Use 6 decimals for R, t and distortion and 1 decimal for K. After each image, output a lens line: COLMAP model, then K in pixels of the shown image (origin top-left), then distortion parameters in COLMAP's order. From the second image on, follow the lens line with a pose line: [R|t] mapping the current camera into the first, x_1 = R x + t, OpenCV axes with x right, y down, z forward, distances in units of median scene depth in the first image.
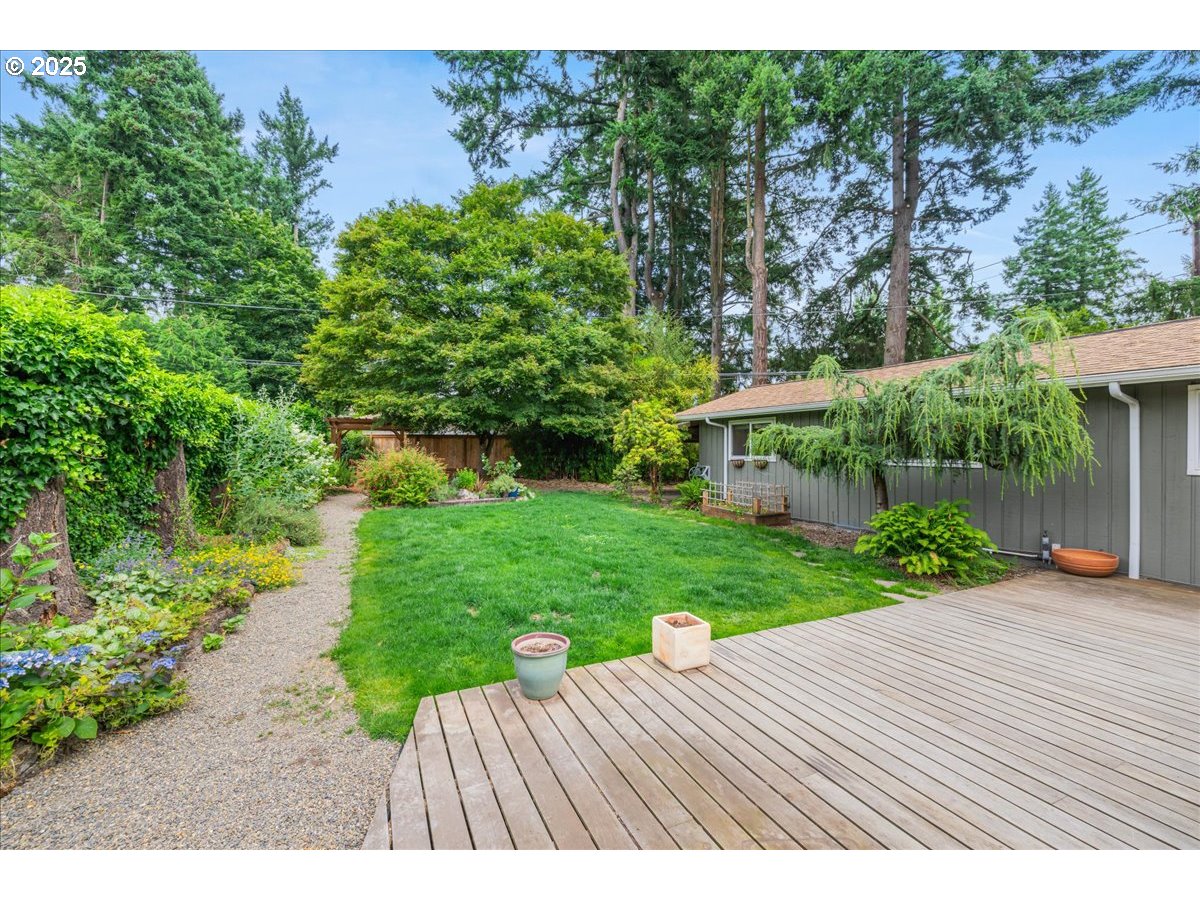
lens RADIAL K [[509.2, 0, 597.3], [0, 509.2, 450.0], [0, 0, 1]] dist [0.010574, 0.000154]
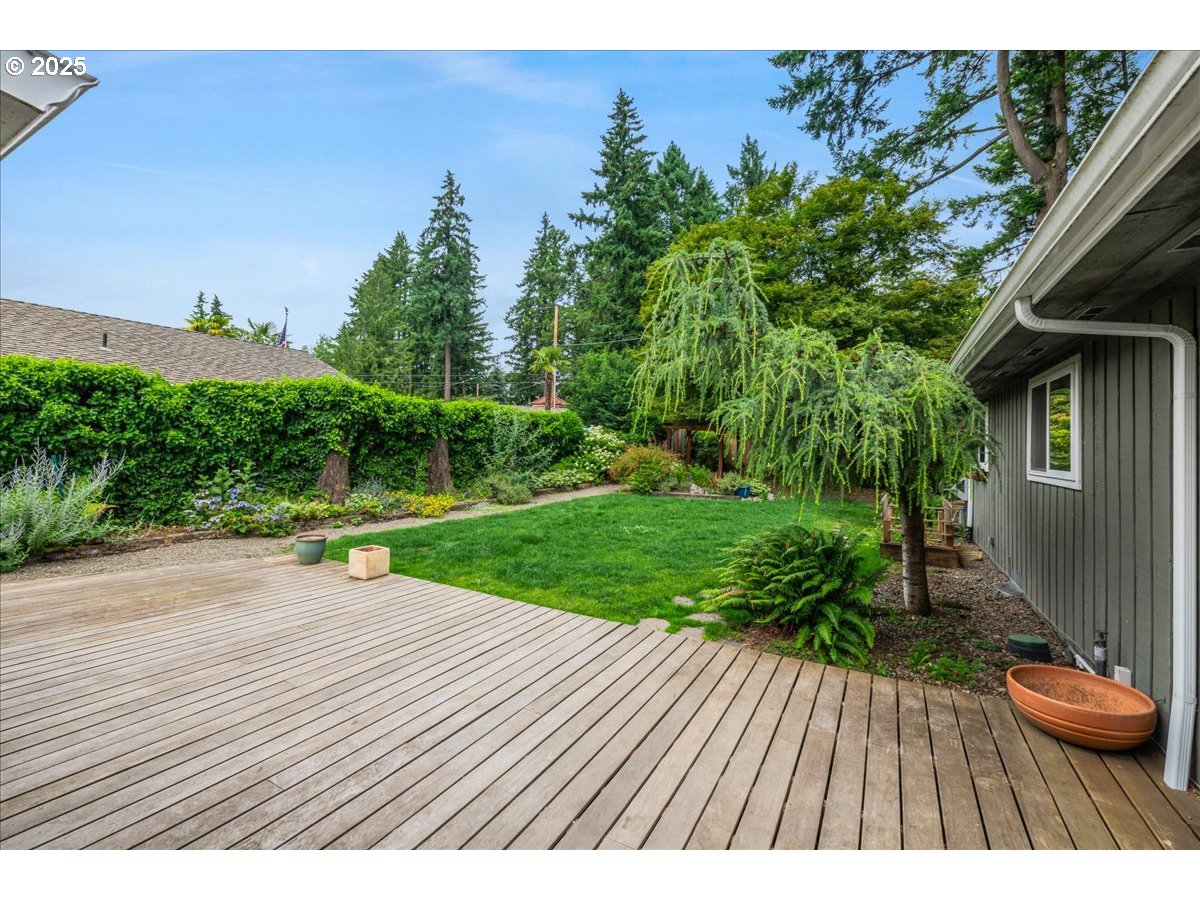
lens RADIAL K [[509.2, 0, 593.5], [0, 509.2, 444.6], [0, 0, 1]] dist [0.010574, 0.000154]
pose [[0.576080, 0.021484, -0.817111, 0.312733], [-0.026373, 0.999623, 0.007688, -0.002924], [0.816968, 0.017121, 0.576429, 0.111578]]
